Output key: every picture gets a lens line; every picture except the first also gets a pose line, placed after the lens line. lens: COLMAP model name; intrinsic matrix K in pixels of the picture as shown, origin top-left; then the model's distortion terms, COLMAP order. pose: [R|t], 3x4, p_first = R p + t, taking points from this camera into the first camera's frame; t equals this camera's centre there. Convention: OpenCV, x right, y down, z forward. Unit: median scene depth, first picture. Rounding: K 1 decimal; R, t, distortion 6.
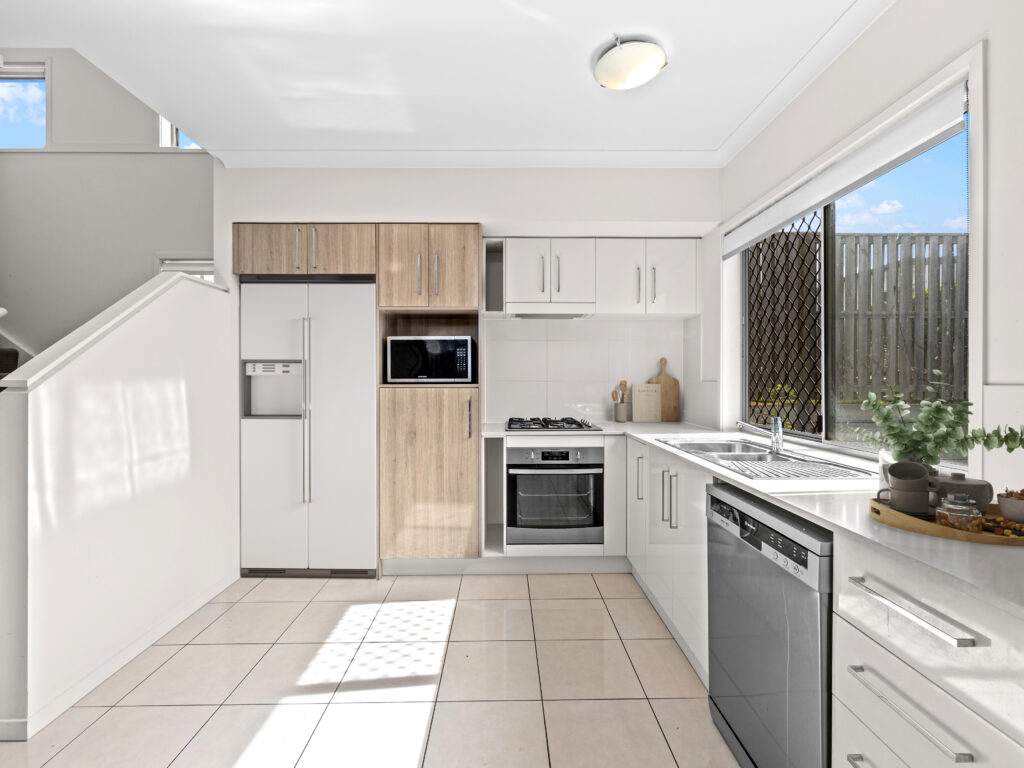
lens RADIAL K [[467.6, 0, 516.4], [0, 467.6, 375.8], [0, 0, 1]] dist [0.000420, -0.000451]
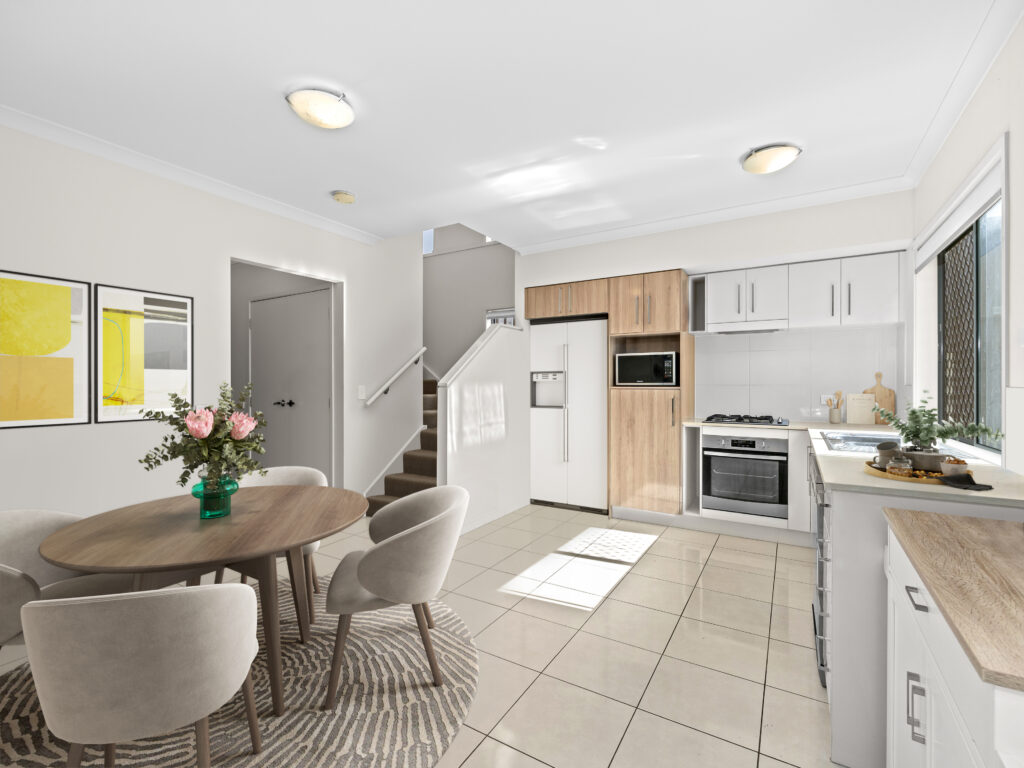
lens RADIAL K [[467.6, 0, 513.0], [0, 467.6, 381.9], [0, 0, 1]] dist [0.000420, -0.000451]
pose [[0.843748, 0.000391, -0.536739, 0.238577], [0.002017, 0.999990, 0.003900, -0.003217], [0.536735, -0.004373, 0.843739, -0.410323]]
